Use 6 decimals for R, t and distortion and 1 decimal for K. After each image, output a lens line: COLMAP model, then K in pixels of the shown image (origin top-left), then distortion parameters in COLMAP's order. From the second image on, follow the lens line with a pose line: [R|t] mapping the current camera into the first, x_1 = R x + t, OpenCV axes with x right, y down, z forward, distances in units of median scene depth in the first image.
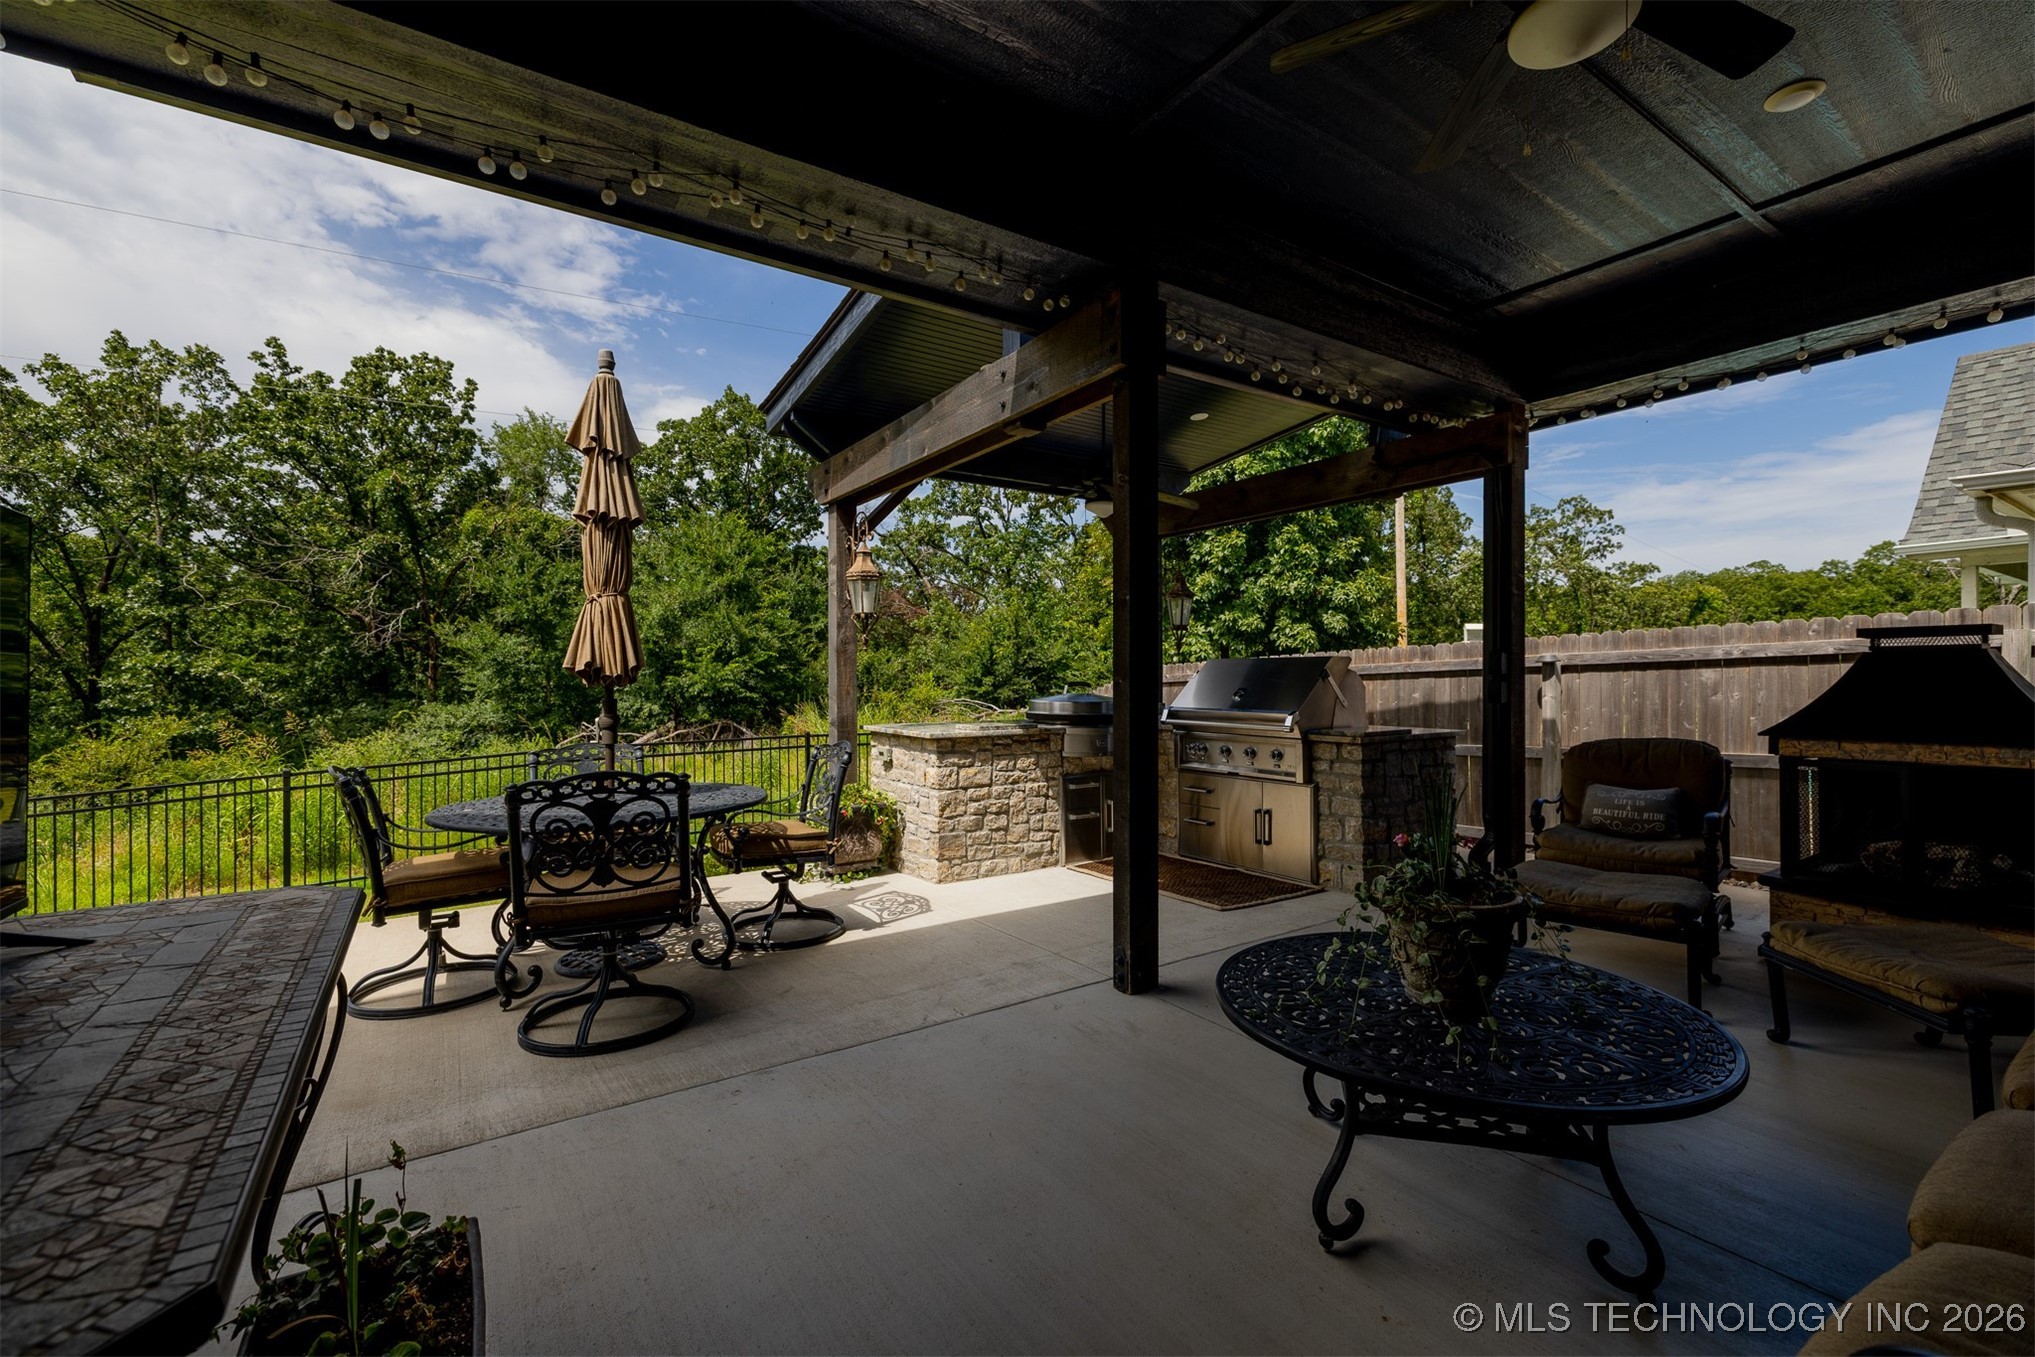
lens RADIAL K [[849.9, 0, 1005.6], [0, 849.9, 675.2], [0, 0, 1]] dist [0.000531, 0.001153]
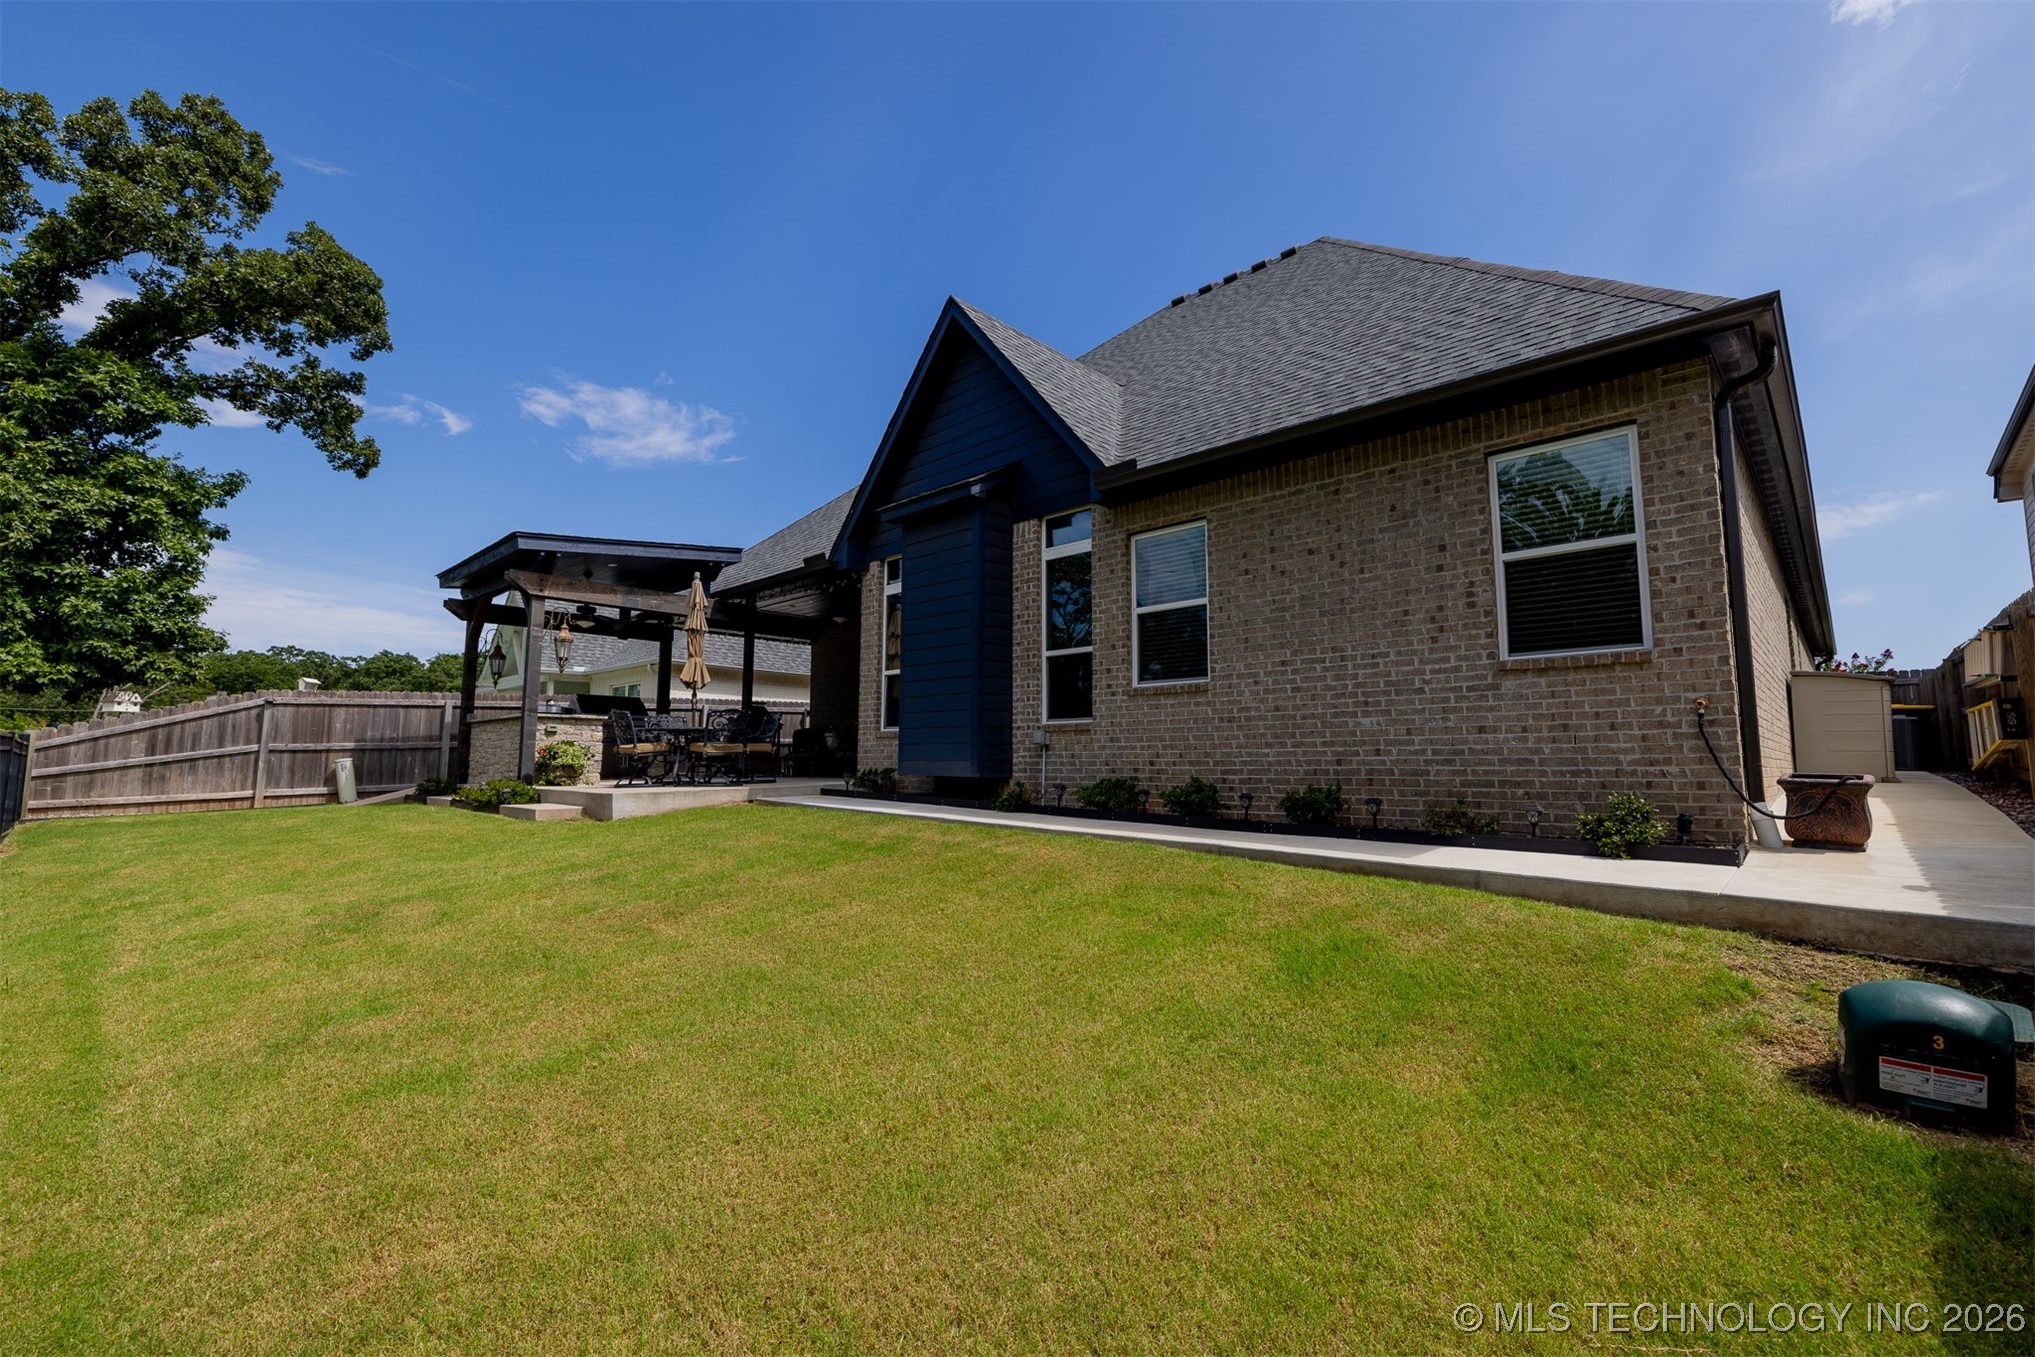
lens RADIAL K [[874.2, 0, 1012.1], [0, 874.2, 676.0], [0, 0, 1]] dist [-0.000567, 0.000458]
pose [[-0.226558, 0.103102, 0.968525, -2.408141], [-0.000900, 0.994359, -0.106062, 0.189848], [-0.973997, -0.024901, -0.225187, 0.423537]]
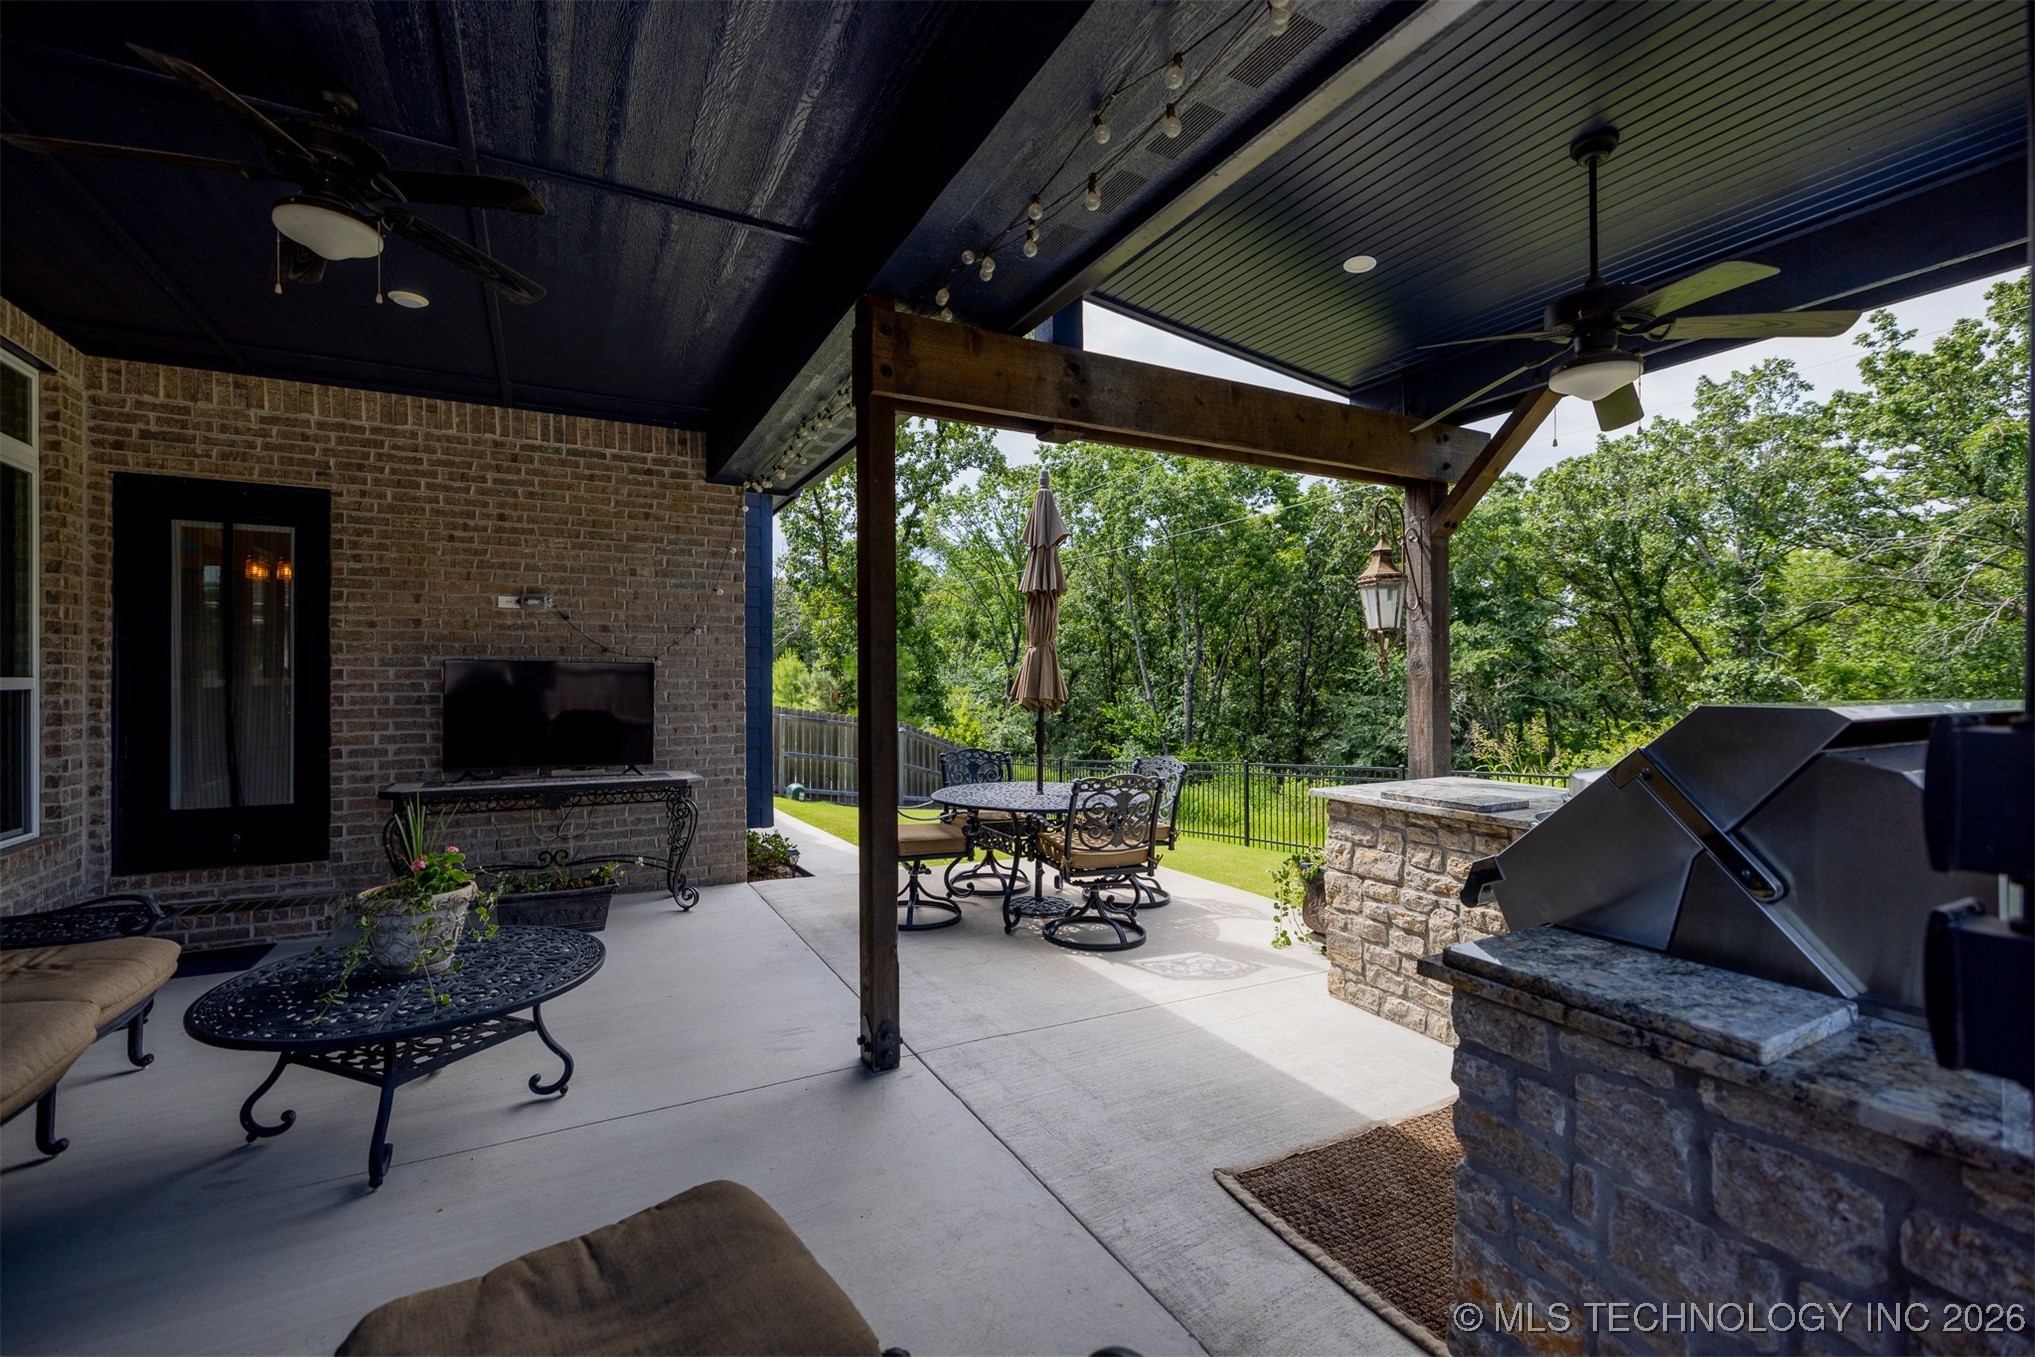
lens RADIAL K [[852.7, 0, 1010.8], [0, 852.7, 676.5], [0, 0, 1]] dist [0.000809, 0.000395]
pose [[-0.080953, -0.000732, -0.996718, 0.631842], [0.002186, 0.999997, -0.000912, -0.029474], [0.996716, -0.002253, -0.080951, 0.721308]]
